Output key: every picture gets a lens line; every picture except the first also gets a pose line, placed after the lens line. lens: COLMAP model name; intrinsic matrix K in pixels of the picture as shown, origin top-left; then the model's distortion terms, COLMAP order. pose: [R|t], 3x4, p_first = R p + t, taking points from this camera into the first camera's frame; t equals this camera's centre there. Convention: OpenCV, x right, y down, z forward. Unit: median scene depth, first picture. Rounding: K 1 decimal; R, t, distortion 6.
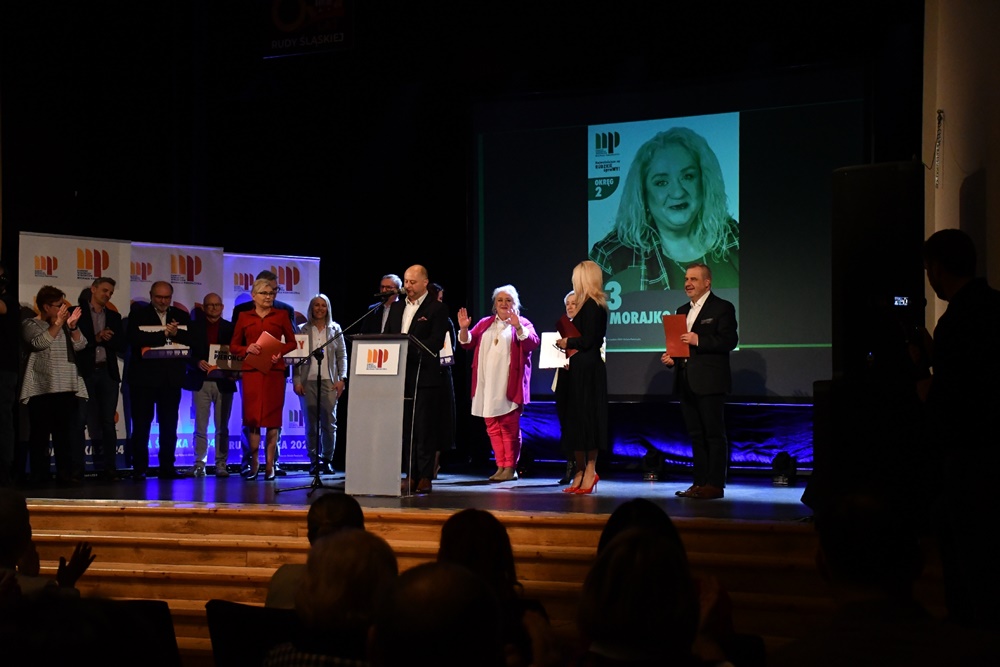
lens RADIAL K [[1510.5, 0, 508.7], [0, 1510.5, 359.5], [0, 0, 1]] dist [0.199305, 0.000000]
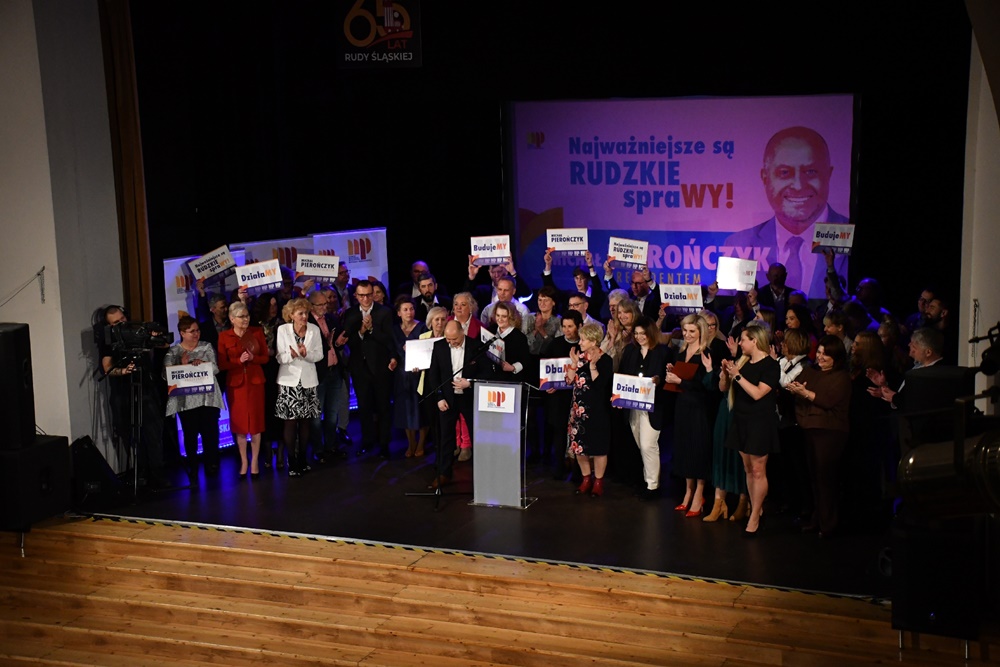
lens RADIAL K [[1510.5, 0, 515.4], [0, 1510.5, 318.7], [0, 0, 1]] dist [0.199305, 0.000000]
pose [[0.996126, -0.041563, 0.077495, -0.079310], [0.025455, 0.979810, 0.198303, -0.150724], [-0.084173, -0.195563, 0.977072, -0.103838]]
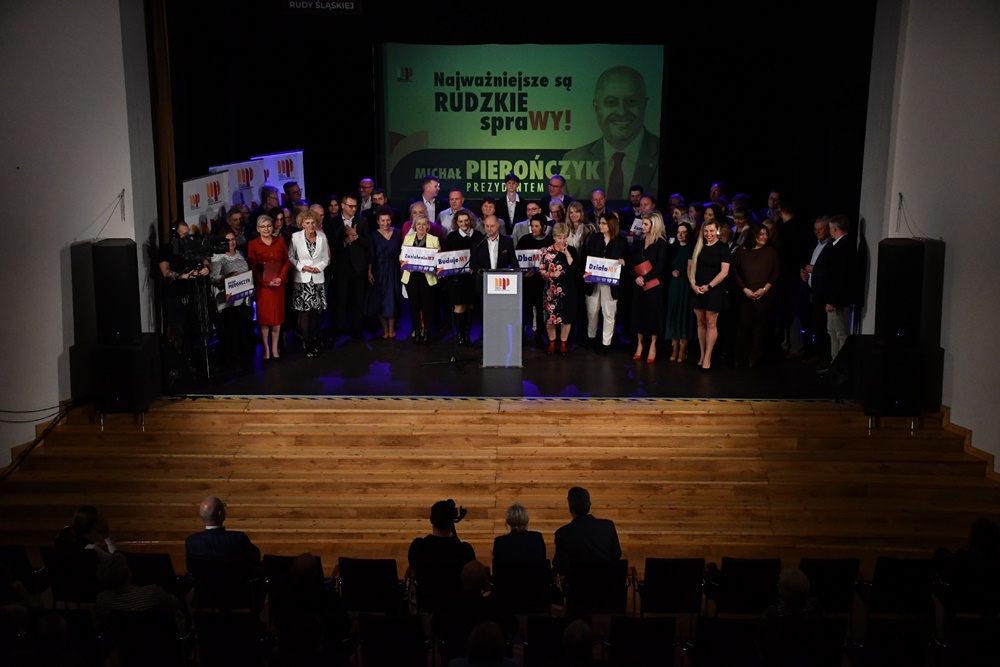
lens RADIAL K [[1417.7, 0, 495.6], [0, 1417.7, 333.1], [0, 0, 1]] dist [0.107365, 0.000000]
pose [[0.900072, -0.108311, 0.422066, -0.354027], [-0.012850, 0.961596, 0.274168, -0.175222], [-0.435552, -0.252194, 0.864114, -0.154103]]
